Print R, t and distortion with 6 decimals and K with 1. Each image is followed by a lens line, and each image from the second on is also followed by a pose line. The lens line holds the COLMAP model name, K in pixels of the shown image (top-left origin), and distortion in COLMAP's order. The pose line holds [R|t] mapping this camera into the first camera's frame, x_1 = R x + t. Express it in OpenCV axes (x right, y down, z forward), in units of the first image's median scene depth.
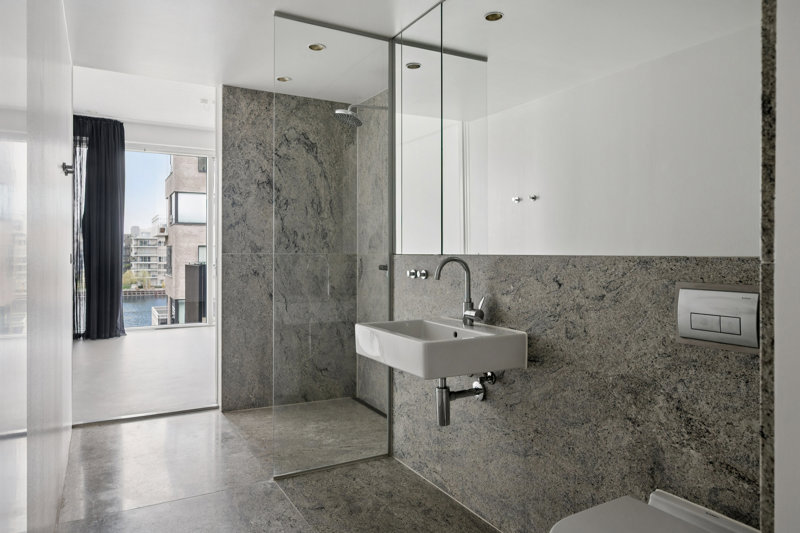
lens RADIAL K [[533.1, 0, 400.2], [0, 533.1, 252.5], [0, 0, 1]] dist [-0.000188, -0.000277]
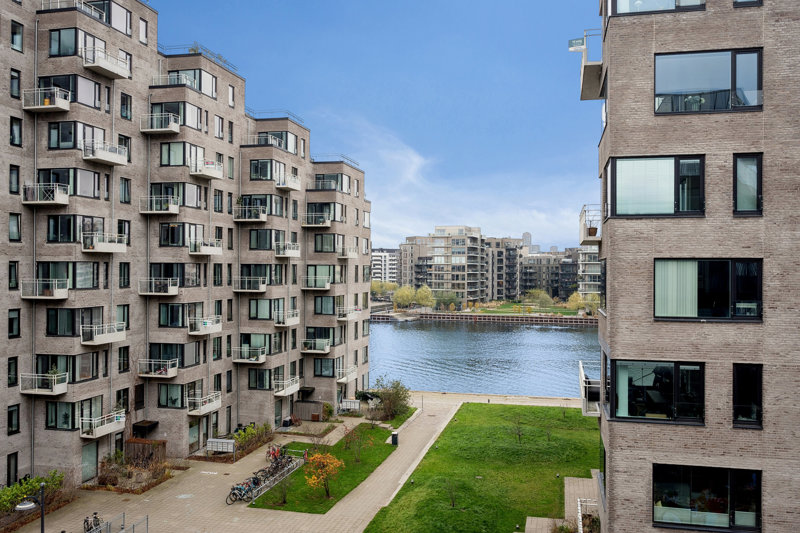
lens RADIAL K [[682.4, 0, 400.0], [0, 682.4, 266.5], [0, 0, 1]] dist [-0.005886, -0.003475]
pose [[0.745081, -0.001328, -0.666973, -0.122436], [-0.002238, 0.999987, -0.004491, -0.001056], [0.666970, 0.004838, 0.745069, 0.345944]]
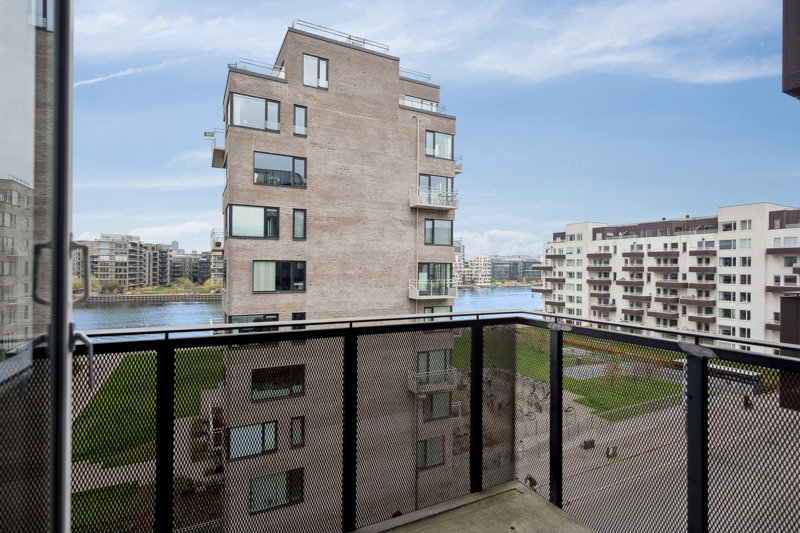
lens RADIAL K [[393.1, 0, 400.0], [0, 393.1, 266.5], [0, 0, 1]] dist [0.000231, 0.000147]
pose [[0.999645, 0.005236, -0.026130, -0.093400], [-0.005226, 0.999986, 0.000440, -0.002857], [0.026131, -0.000304, 0.999658, 0.294810]]
